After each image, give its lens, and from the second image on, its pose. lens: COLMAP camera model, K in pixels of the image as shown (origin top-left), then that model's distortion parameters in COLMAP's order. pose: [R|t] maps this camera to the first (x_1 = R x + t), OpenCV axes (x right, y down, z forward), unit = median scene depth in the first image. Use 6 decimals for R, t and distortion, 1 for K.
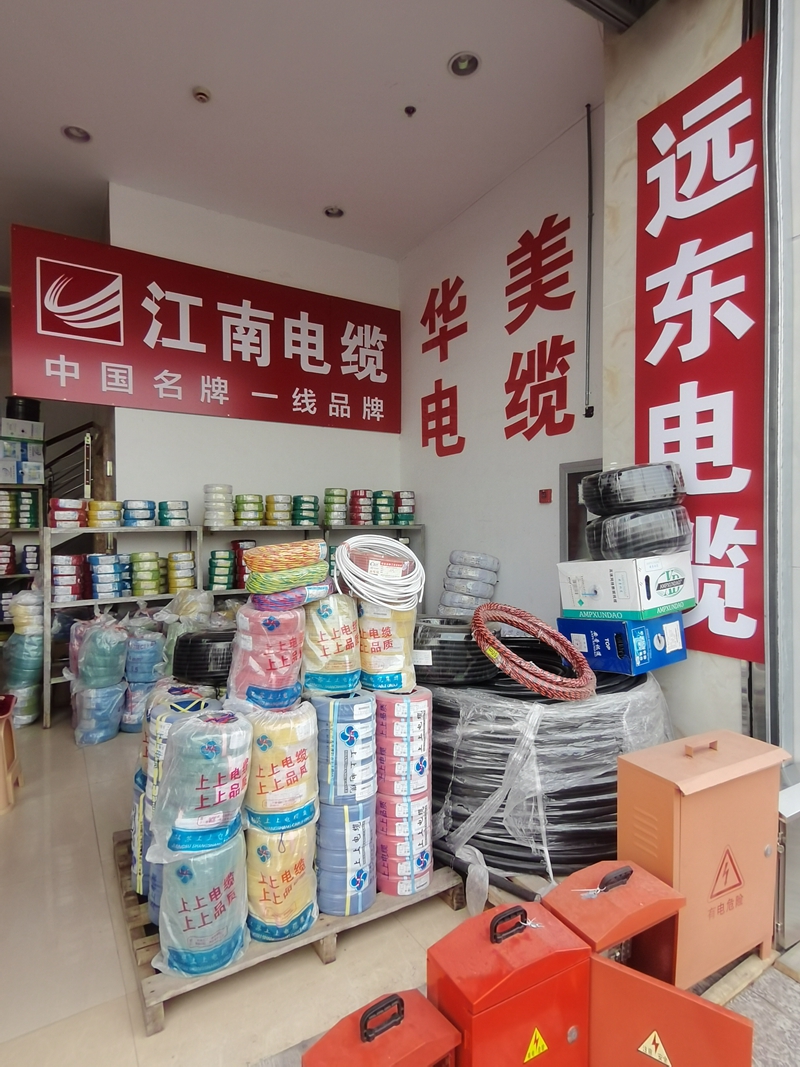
lens RADIAL K [[578.7, 0, 403.1], [0, 578.7, 530.3], [0, 0, 1]] dist [0.038886, 0.003149]
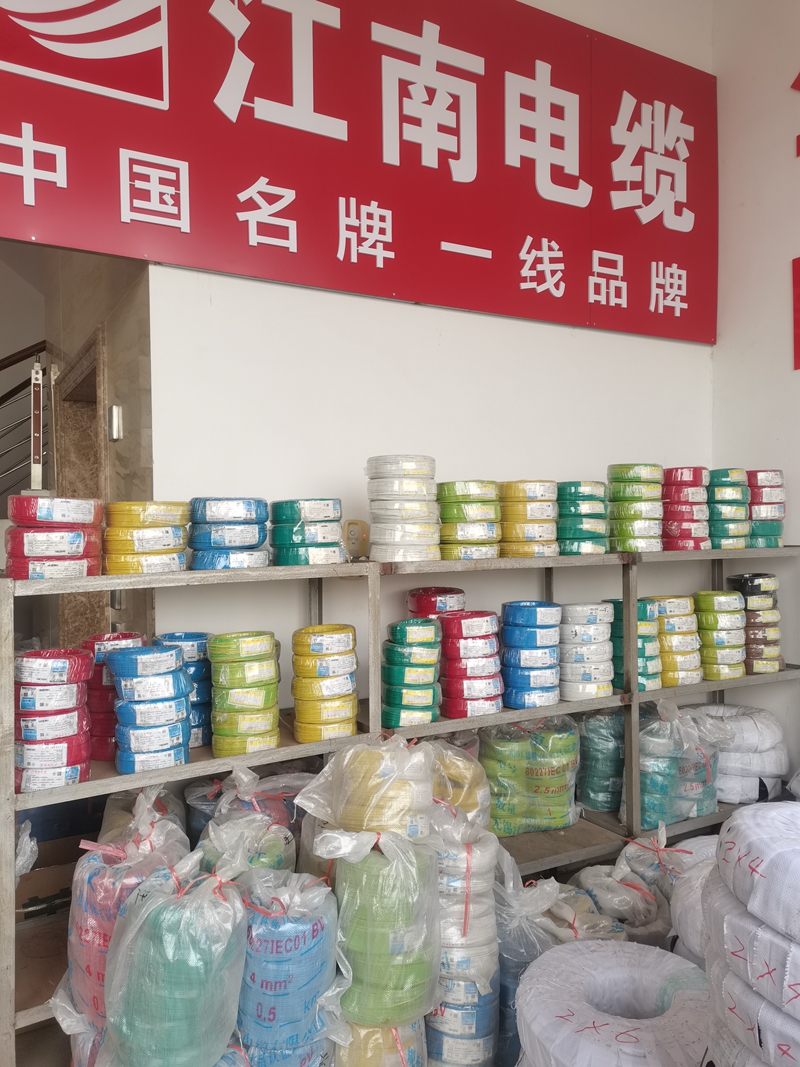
lens RADIAL K [[807.8, 0, 401.6], [0, 807.8, 530.3], [0, 0, 1]] dist [0.050177, -0.031018]
pose [[0.999660, -0.004874, -0.025607, -0.290593], [0.004918, 0.999987, 0.001652, -0.027479], [0.025598, -0.001777, 0.999671, 0.423871]]
